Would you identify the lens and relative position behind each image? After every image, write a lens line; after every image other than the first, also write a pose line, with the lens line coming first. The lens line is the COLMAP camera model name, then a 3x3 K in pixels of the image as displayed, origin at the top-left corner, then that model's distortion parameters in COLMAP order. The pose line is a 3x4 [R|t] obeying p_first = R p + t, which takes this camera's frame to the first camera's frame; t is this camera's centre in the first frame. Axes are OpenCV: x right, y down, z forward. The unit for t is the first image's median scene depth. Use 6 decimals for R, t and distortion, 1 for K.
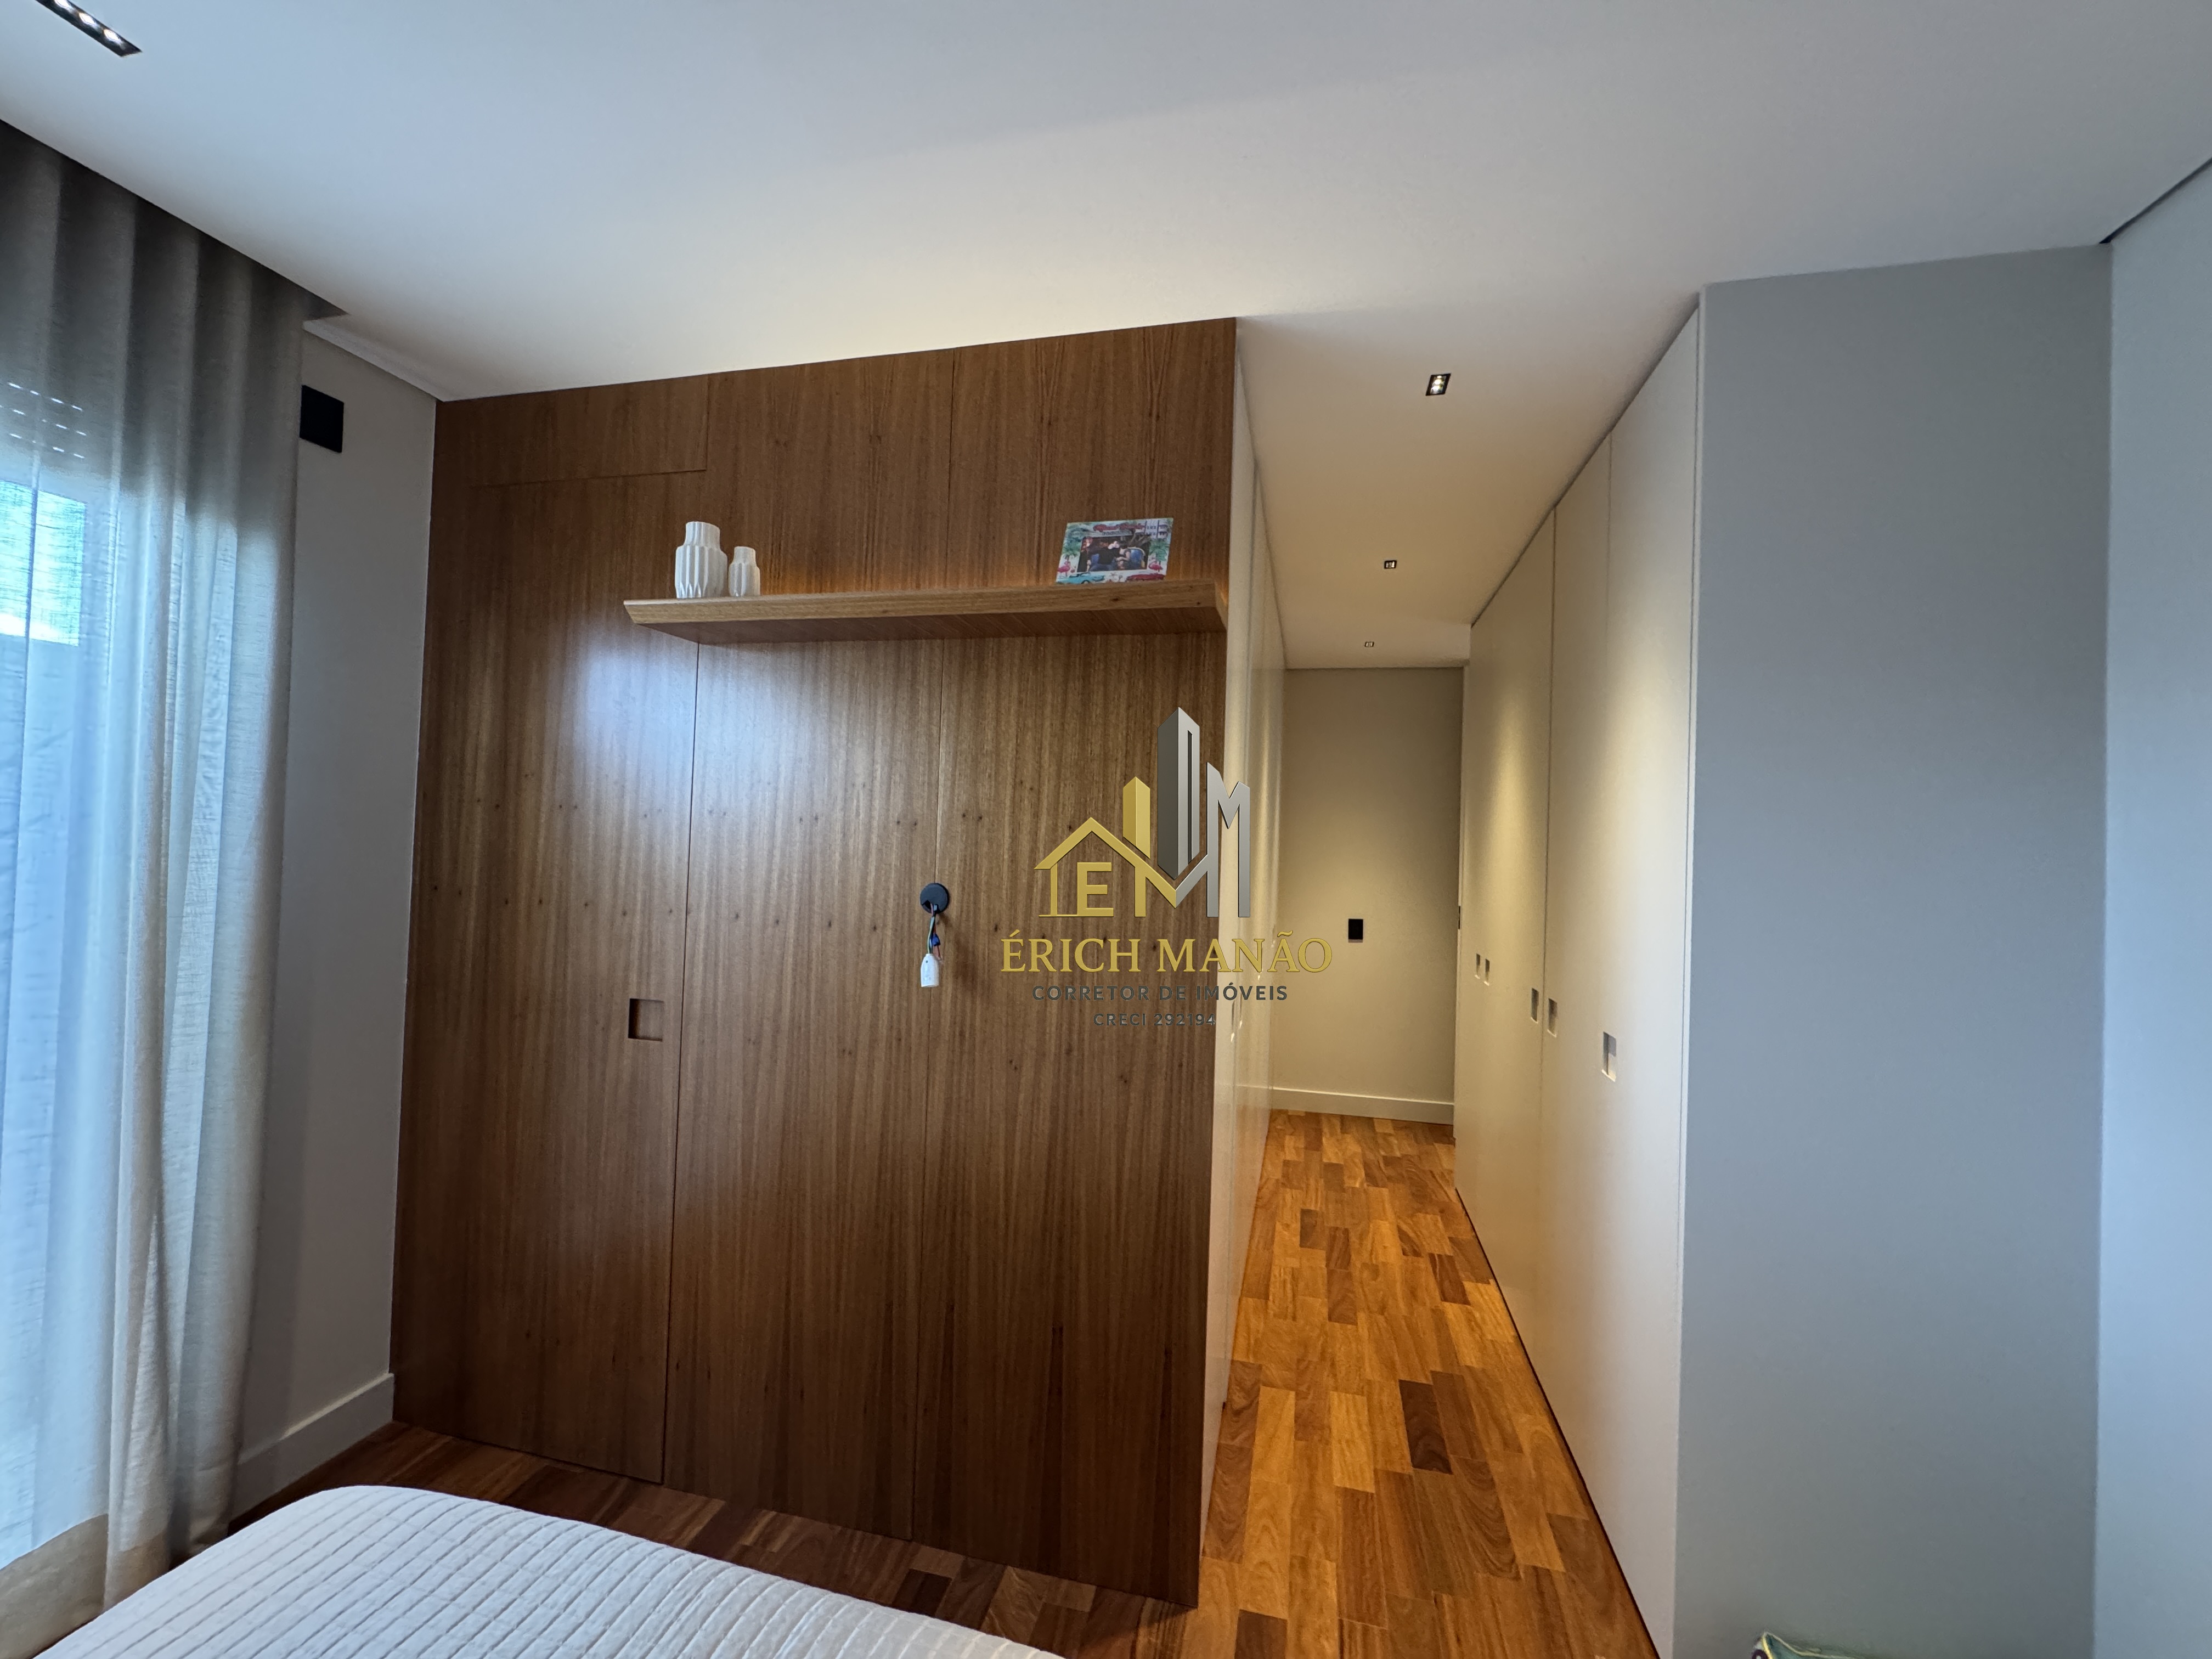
lens RADIAL K [[881.6, 0, 1106.0], [0, 881.6, 829.5], [0, 0, 1]] dist [-0.007860, 0.000788]
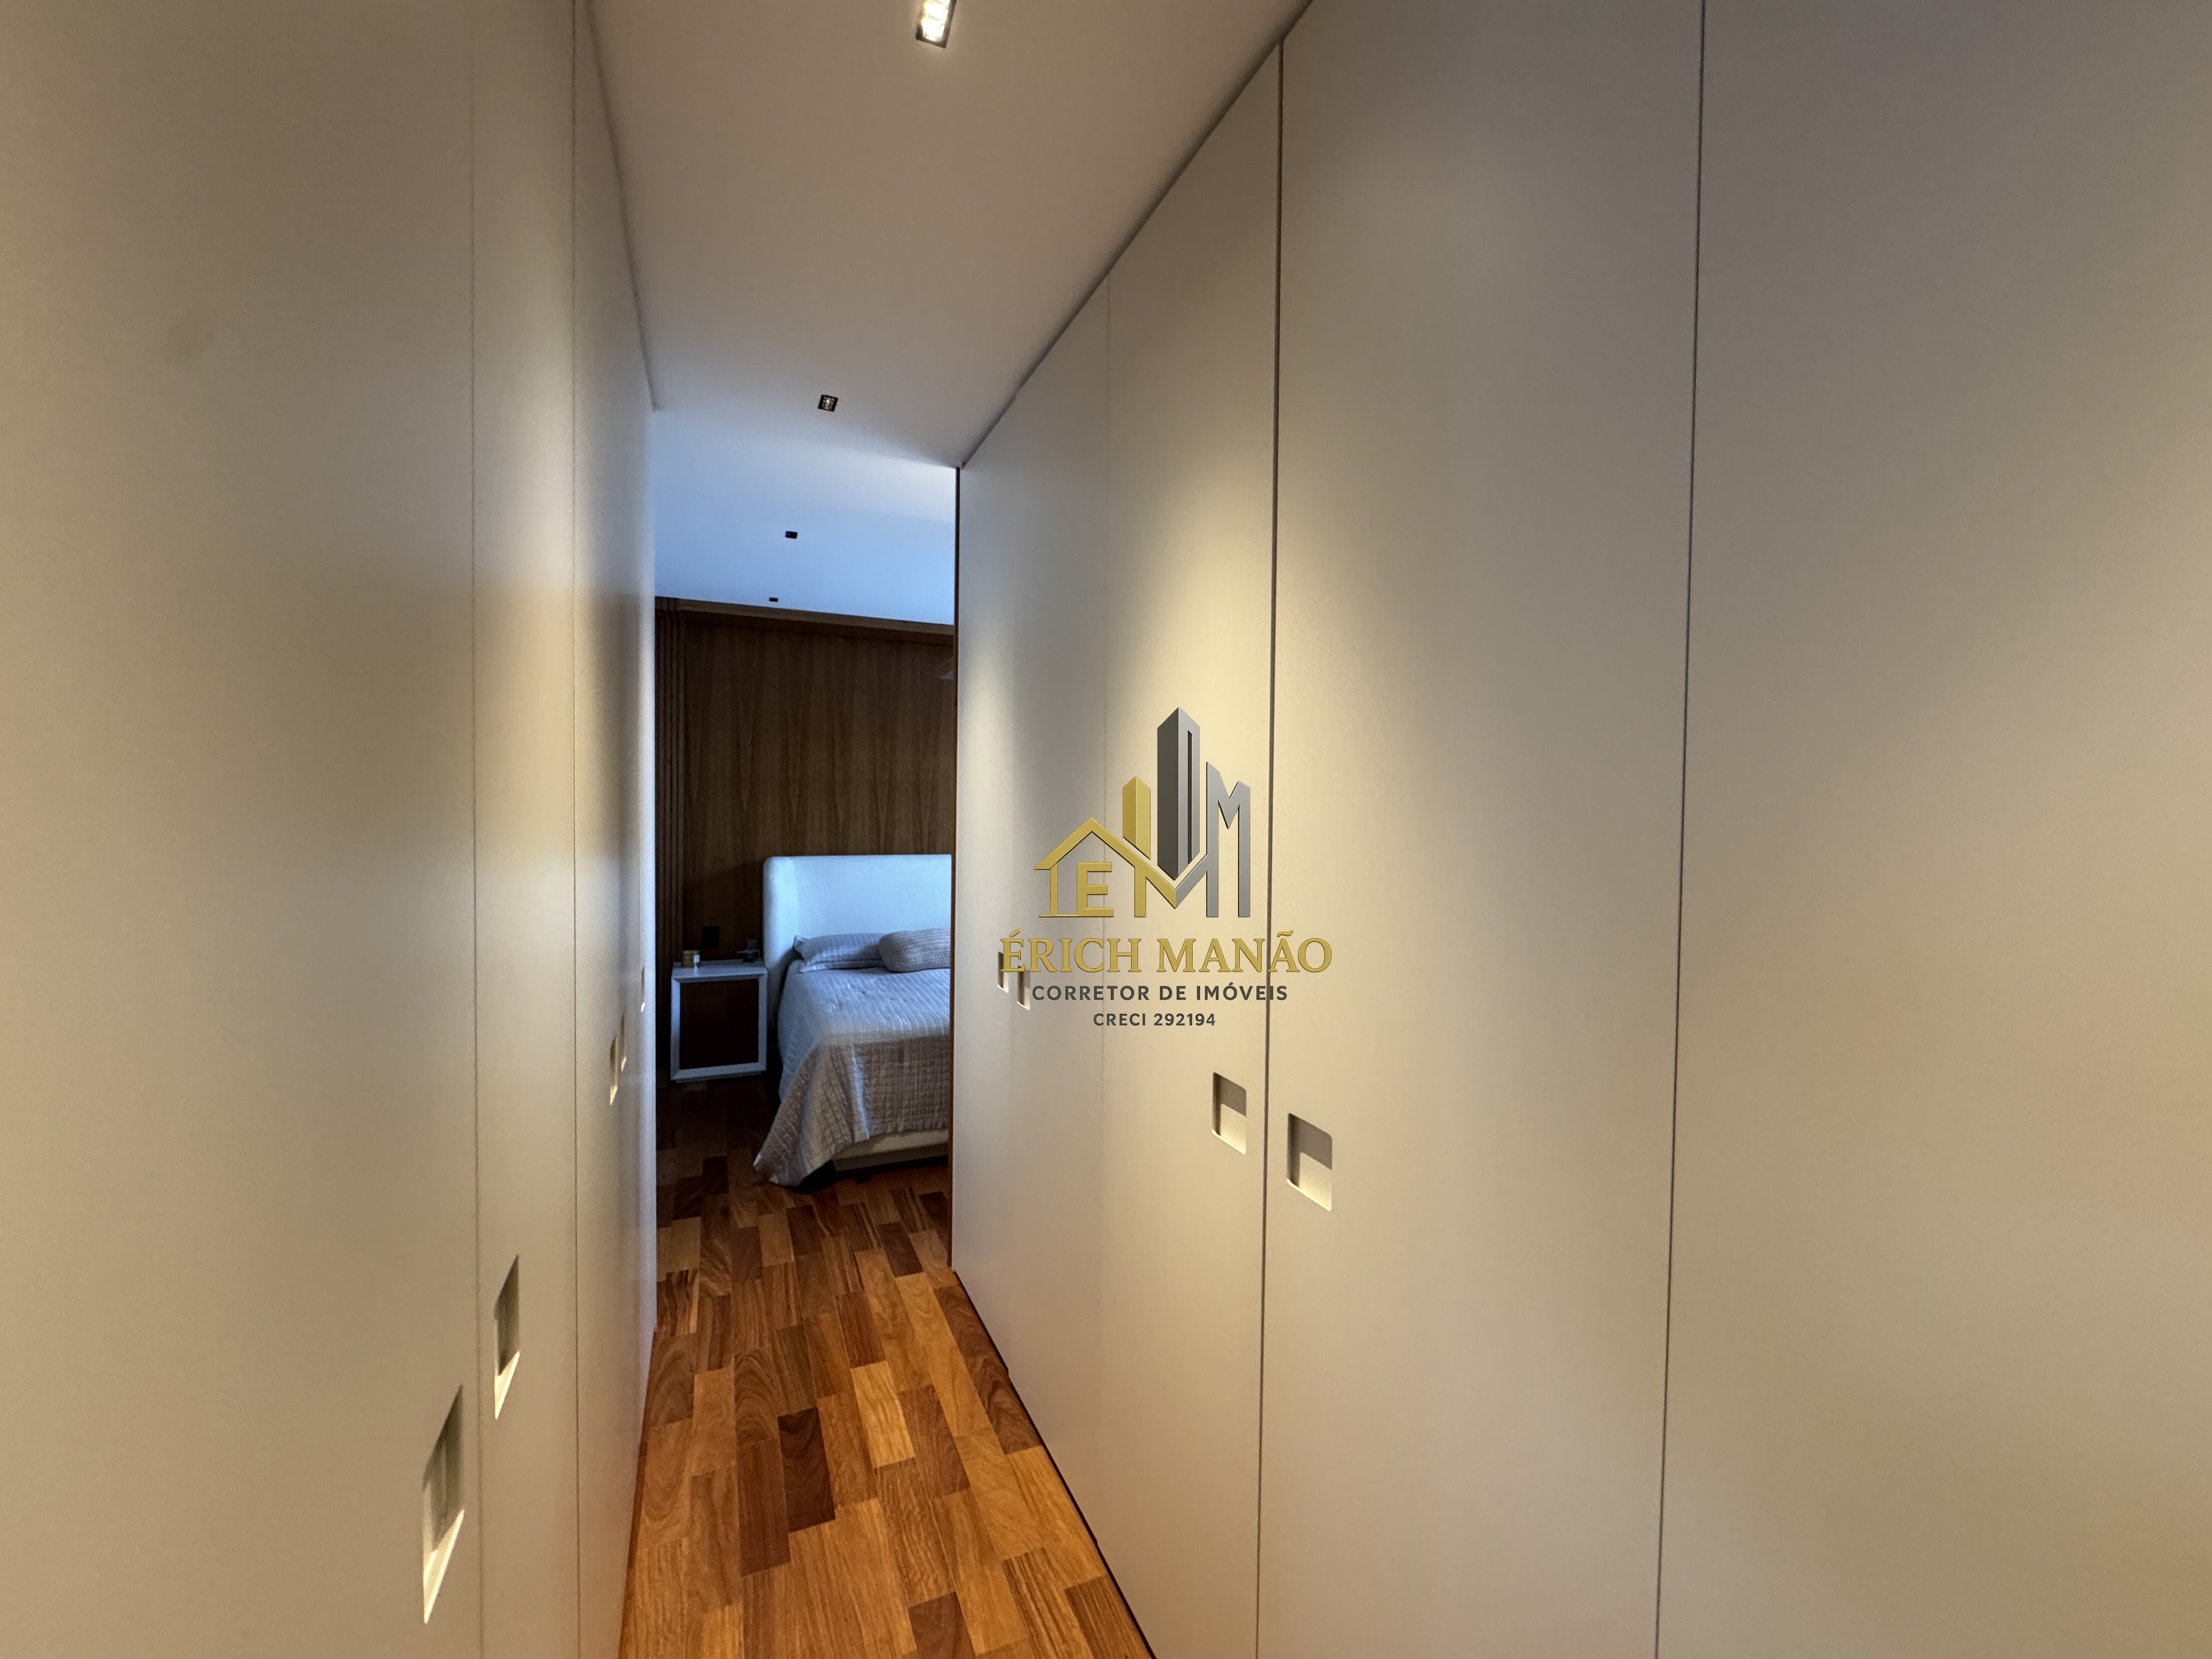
lens RADIAL K [[900.9, 0, 1106.0], [0, 900.9, 829.5], [0, 0, 1]] dist [0.039409, 0.000130]
pose [[-0.801568, -0.006075, -0.597873, 0.729811], [-0.009962, 0.999945, 0.003196, 0.046129], [0.597820, 0.008518, -0.801585, 2.071388]]
